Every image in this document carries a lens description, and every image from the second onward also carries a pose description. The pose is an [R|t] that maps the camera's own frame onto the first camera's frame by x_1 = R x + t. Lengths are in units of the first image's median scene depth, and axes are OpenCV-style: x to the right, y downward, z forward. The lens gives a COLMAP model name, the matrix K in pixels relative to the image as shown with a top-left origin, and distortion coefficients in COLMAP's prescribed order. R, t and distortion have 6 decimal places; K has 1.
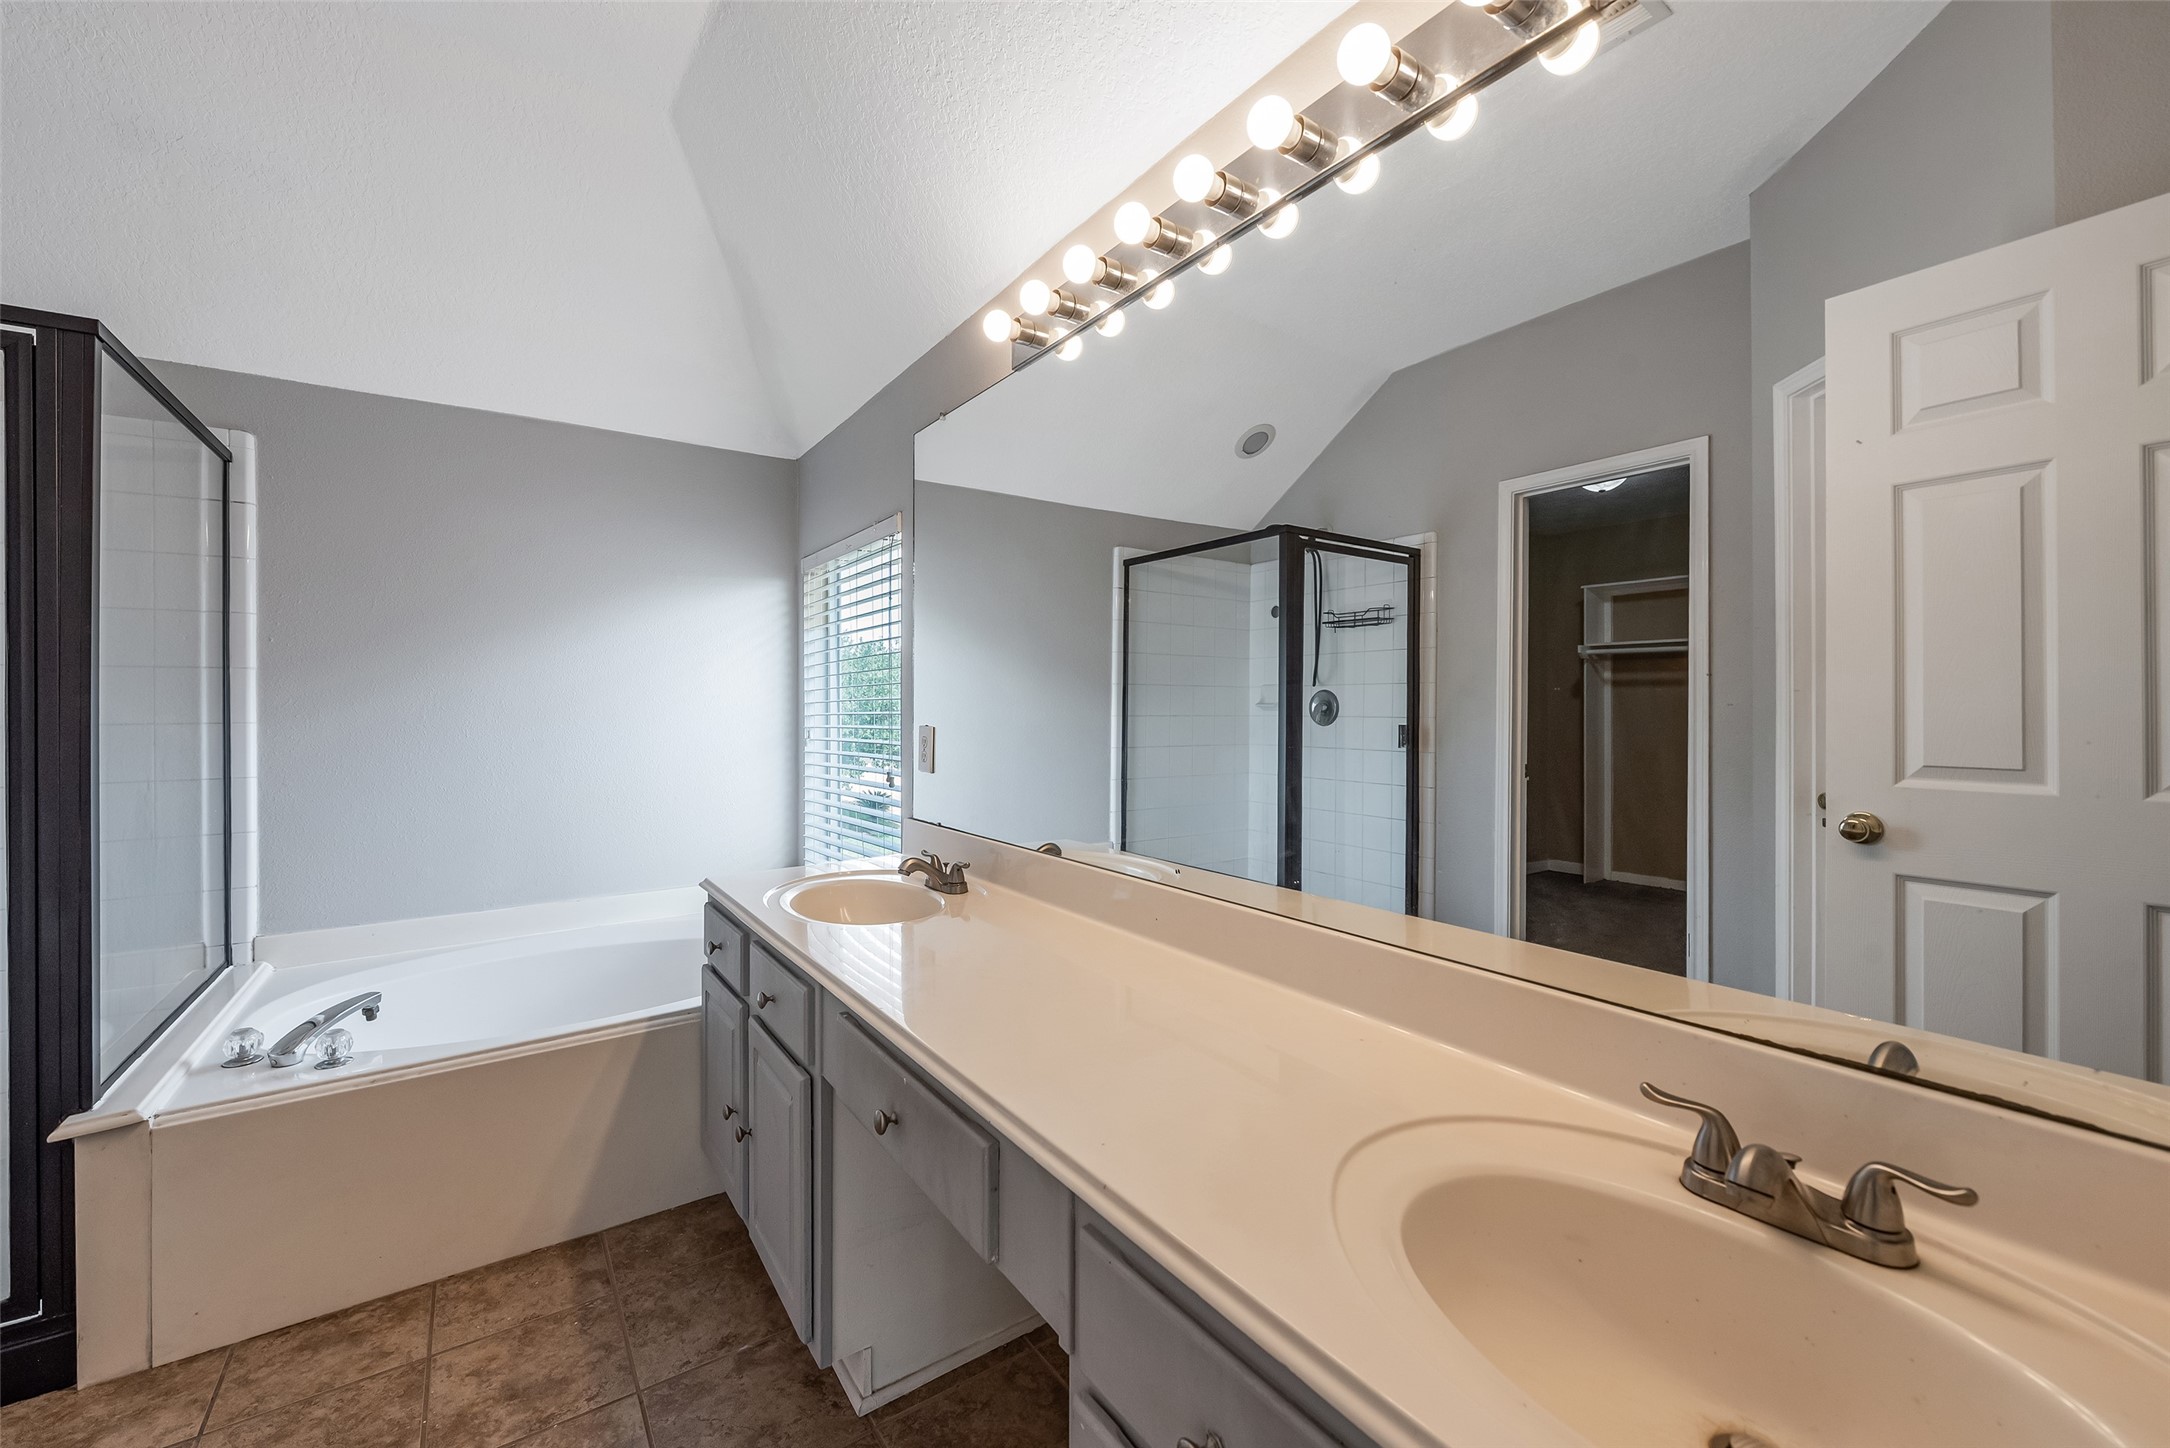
lens RADIAL K [[865.5, 0, 1065.0], [0, 865.5, 702.0], [0, 0, 1]] dist [0.010290, -0.002499]
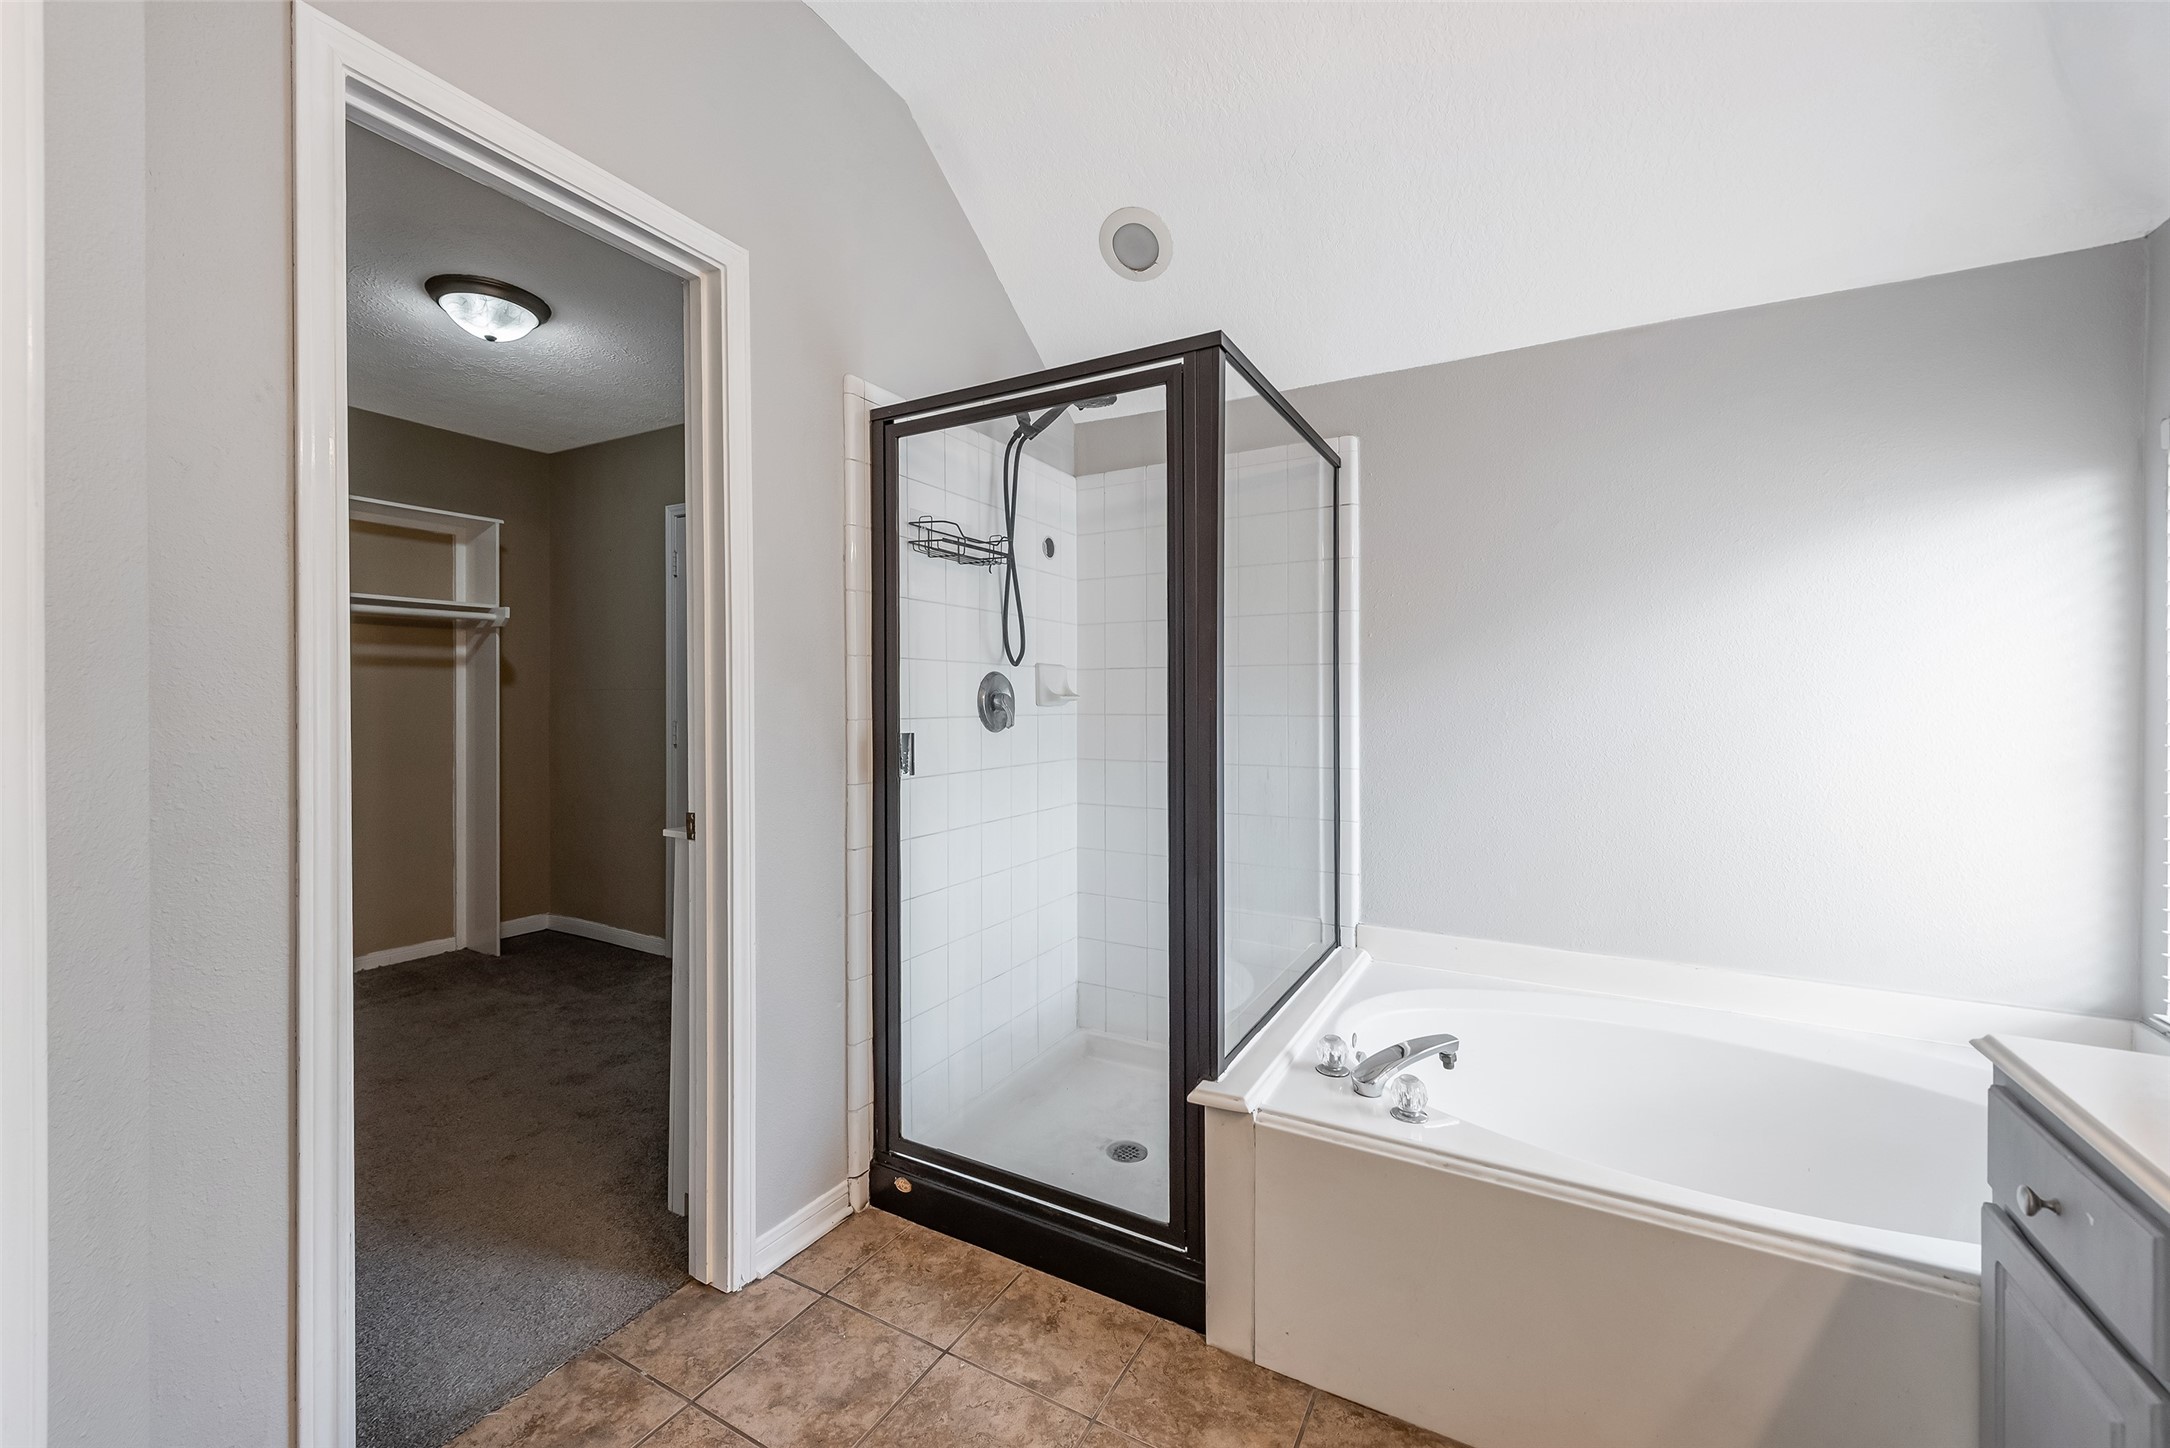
lens RADIAL K [[865.5, 0, 1036.4], [0, 865.5, 694.5], [0, 0, 1]] dist [0.010290, -0.002499]
pose [[0.419027, 0.003968, -0.907965, -0.246433], [-0.003958, 0.999989, 0.002543, -0.005539], [0.907965, 0.002528, 0.419038, 0.352057]]
